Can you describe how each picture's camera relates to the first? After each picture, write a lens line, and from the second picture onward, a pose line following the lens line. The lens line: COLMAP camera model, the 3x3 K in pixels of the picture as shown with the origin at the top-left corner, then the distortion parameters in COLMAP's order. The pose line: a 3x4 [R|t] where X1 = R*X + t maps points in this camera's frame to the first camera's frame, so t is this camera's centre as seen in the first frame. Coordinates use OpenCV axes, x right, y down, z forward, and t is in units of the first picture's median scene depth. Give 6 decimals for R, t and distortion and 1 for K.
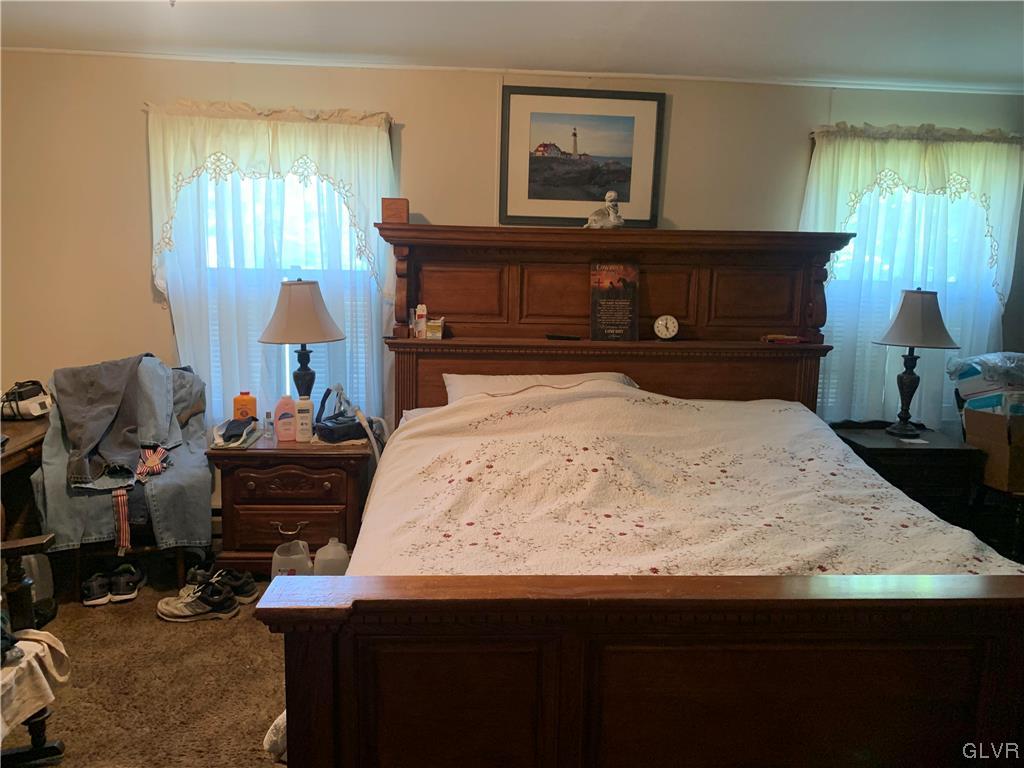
lens RADIAL K [[769.5, 0, 512.0], [0, 769.5, 384.0], [0, 0, 1]] dist [0.049139, -0.068162]
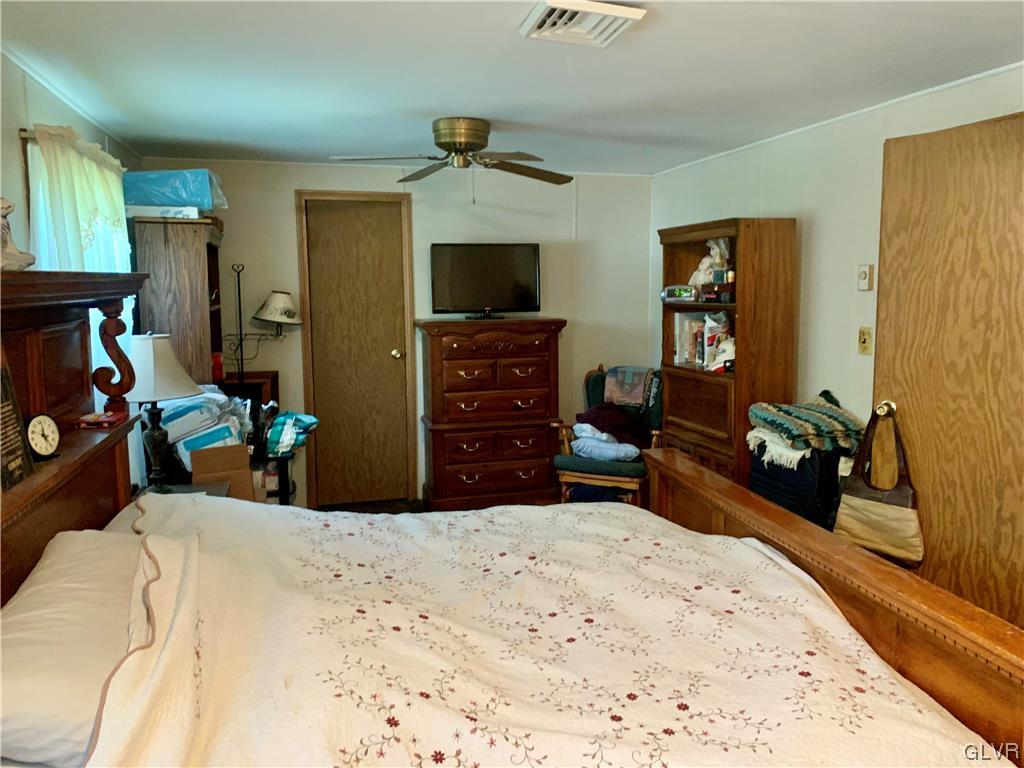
lens RADIAL K [[790.2, 0, 510.0], [0, 790.2, 379.0], [0, 0, 1]] dist [0.043021, -0.054312]
pose [[-0.204642, -0.144381, 0.968130, -0.464771], [0.158318, 0.971157, 0.178297, -0.174636], [-0.965949, 0.189760, -0.175882, 0.791970]]
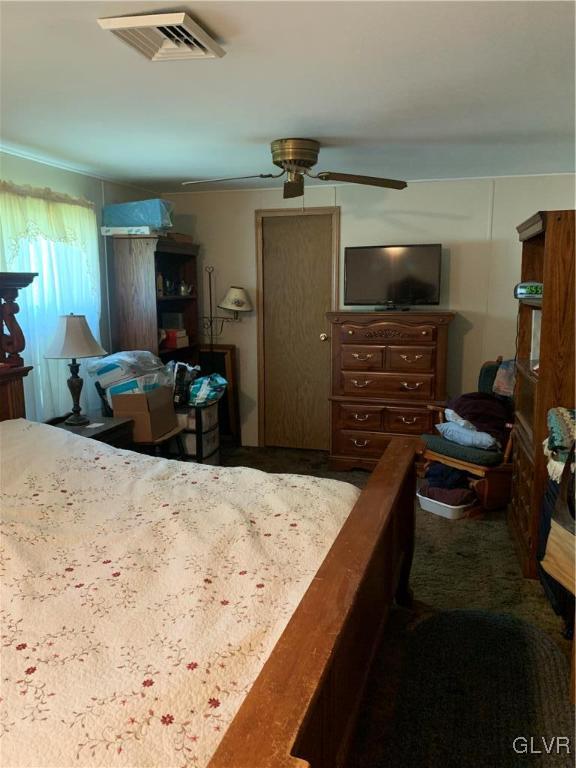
lens RADIAL K [[585.9, 0, 281.6], [0, 585.9, 383.1], [0, 0, 1]] dist [0.050383, -0.063662]
pose [[0.353745, -0.186412, 0.916578, -0.306160], [0.163427, 0.977183, 0.135665, -0.087021], [-0.920954, 0.101802, 0.376138, 0.306647]]
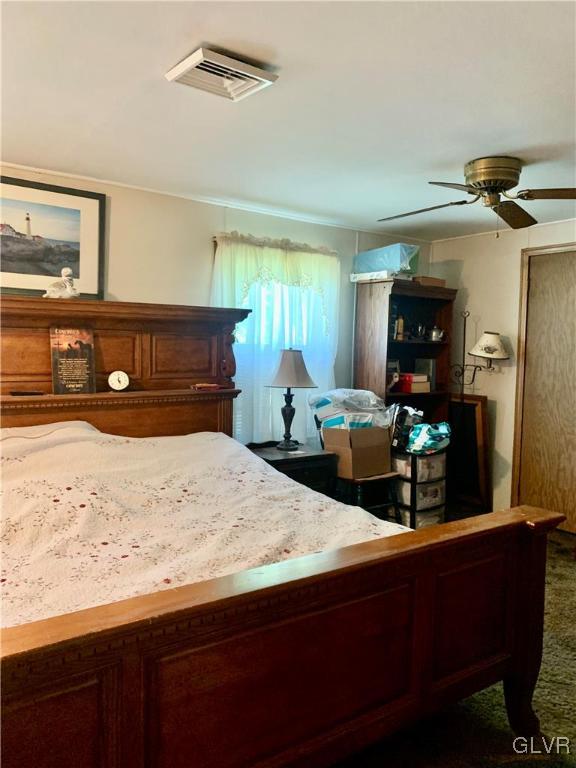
lens RADIAL K [[584.5, 0, 290.5], [0, 584.5, 378.4], [0, 0, 1]] dist [0.086639, -0.153085]
pose [[0.845854, -0.035579, 0.532226, -0.069106], [0.083164, 0.994368, -0.065697, 0.006940], [-0.526891, 0.099832, 0.844049, 0.071313]]
